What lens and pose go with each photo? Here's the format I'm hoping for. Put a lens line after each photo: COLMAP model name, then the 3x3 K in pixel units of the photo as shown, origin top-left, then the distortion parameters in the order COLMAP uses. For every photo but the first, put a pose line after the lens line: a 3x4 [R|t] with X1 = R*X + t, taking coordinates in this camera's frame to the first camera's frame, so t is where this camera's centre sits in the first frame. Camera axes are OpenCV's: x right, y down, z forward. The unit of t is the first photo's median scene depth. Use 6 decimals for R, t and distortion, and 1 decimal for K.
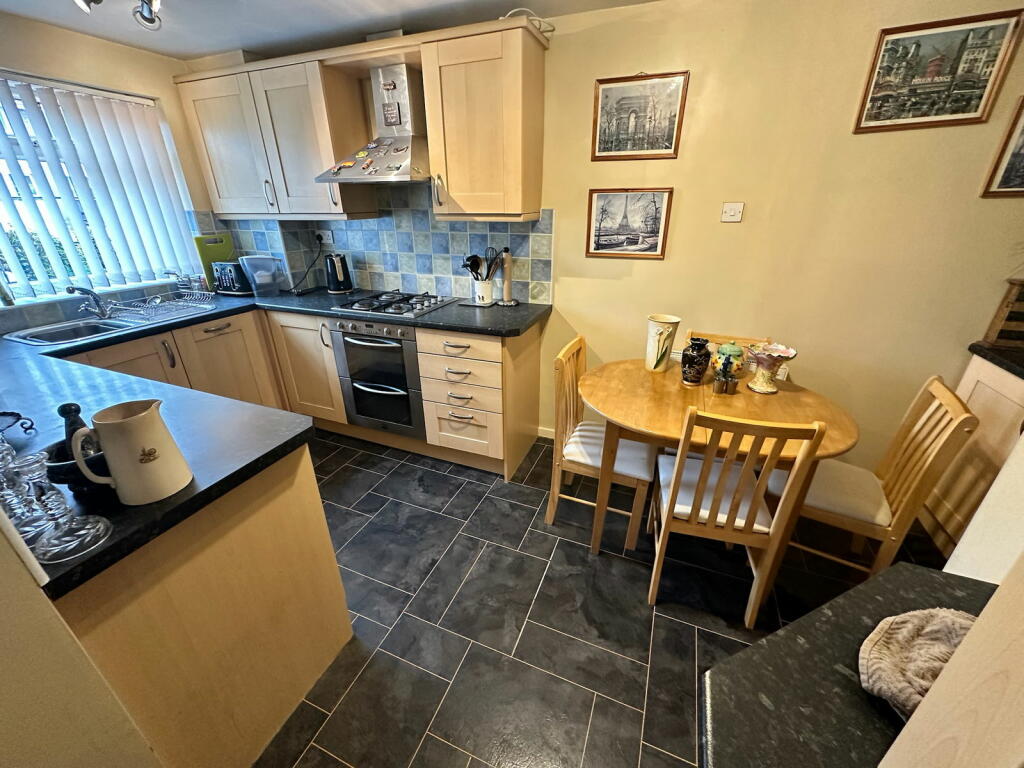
lens RADIAL K [[413.9, 0, 508.6], [0, 413.9, 383.2], [0, 0, 1]] dist [-0.002701, -0.000105]
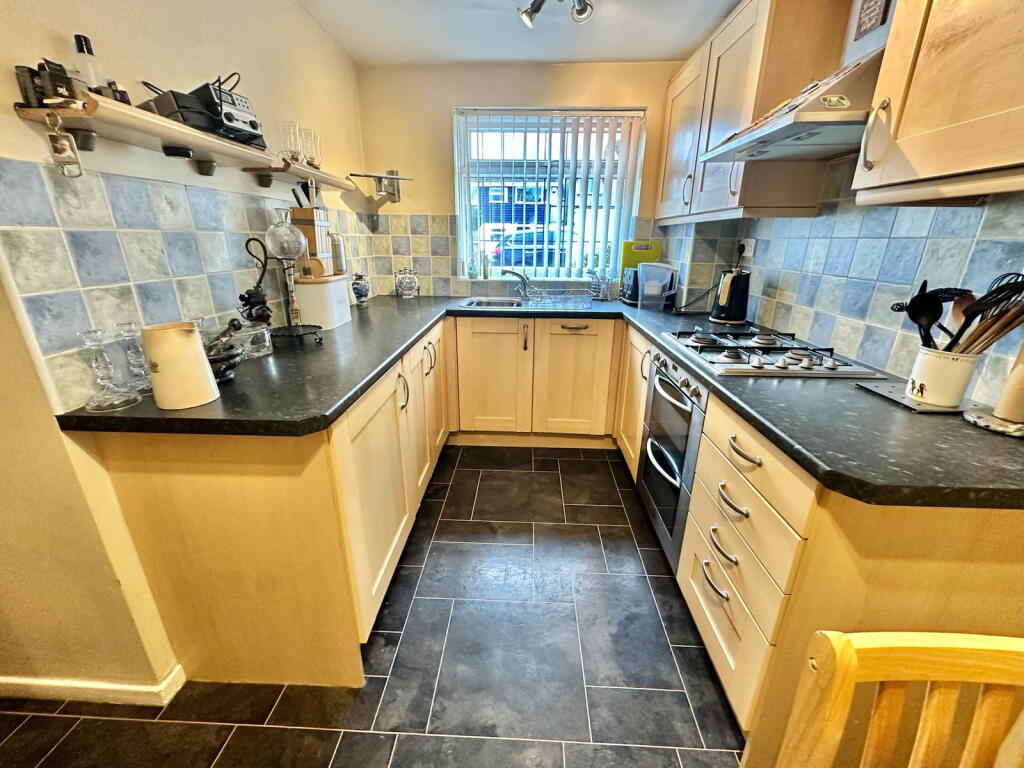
lens RADIAL K [[413.9, 0, 508.6], [0, 413.9, 383.2], [0, 0, 1]] dist [-0.002701, -0.000105]
pose [[0.339303, 0.319821, -0.884640, 0.168151], [-0.385400, 0.905140, 0.179412, -0.131544], [0.858103, 0.280065, 0.430375, 0.485072]]
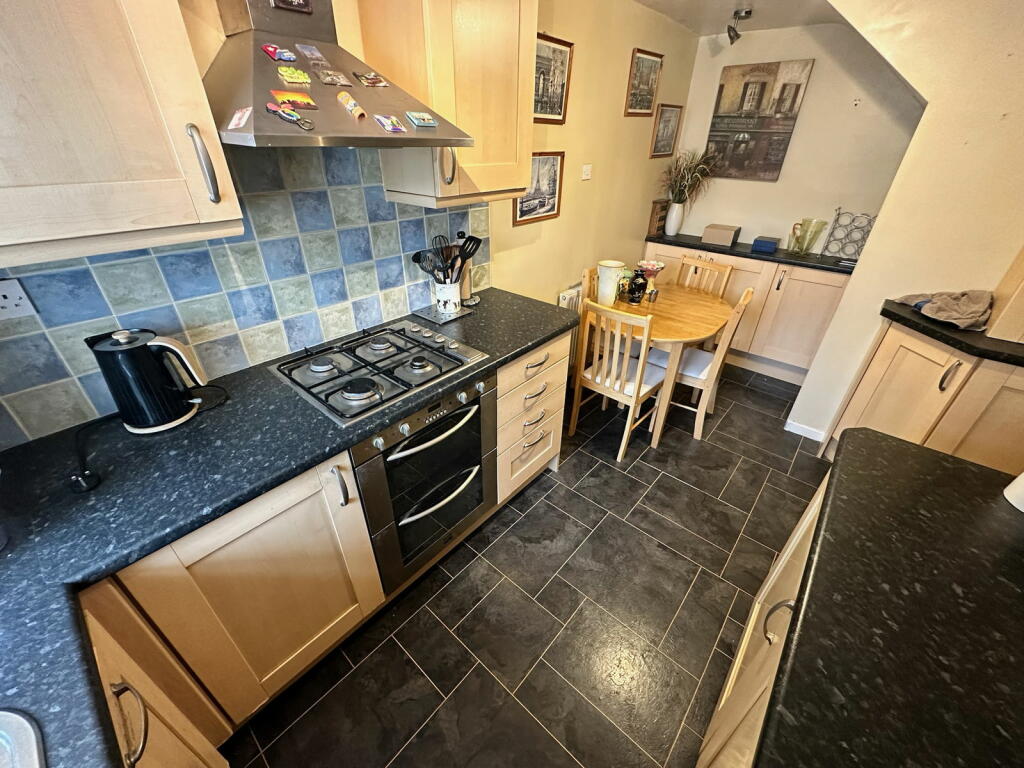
lens RADIAL K [[413.9, 0, 508.6], [0, 413.9, 383.2], [0, 0, 1]] dist [-0.002701, -0.000105]
pose [[0.310951, -0.477648, 0.821682, -0.755205], [0.362034, 0.858889, 0.362271, -0.336884], [-0.878772, 0.184828, 0.439998, 0.643096]]
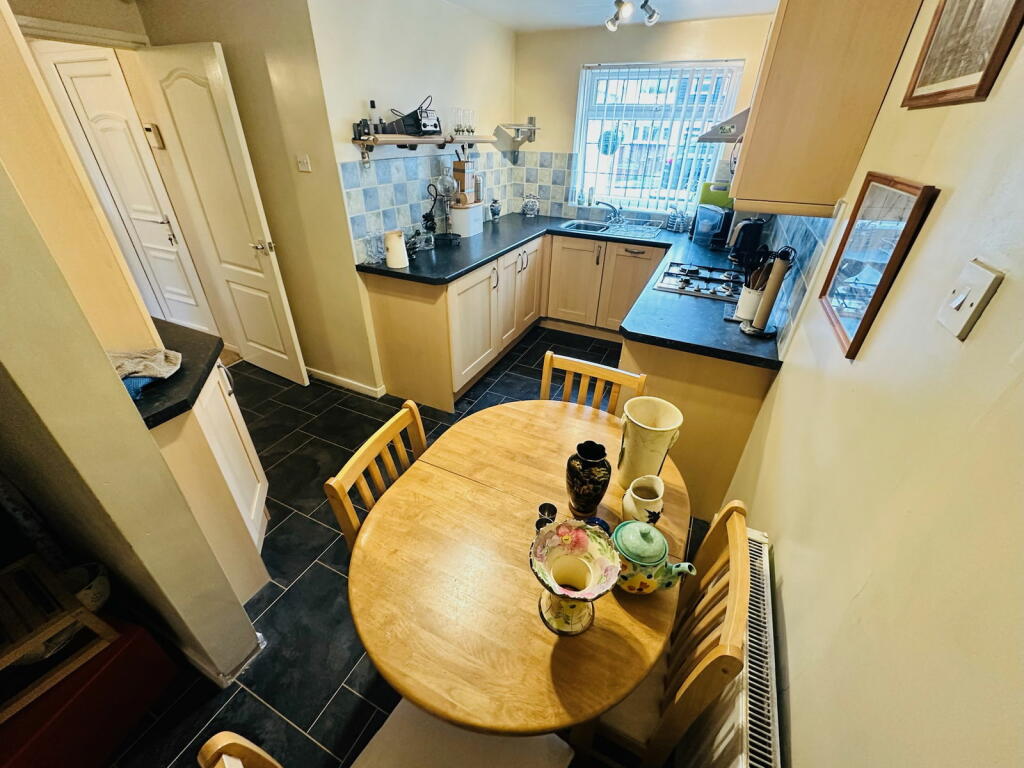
lens RADIAL K [[413.9, 0, 508.6], [0, 413.9, 383.2], [0, 0, 1]] dist [-0.002701, -0.000105]
pose [[-0.069182, 0.527389, -0.846803, 0.699671], [-0.412803, 0.757622, 0.505572, -0.326198], [0.908189, 0.384539, 0.165294, 0.585085]]
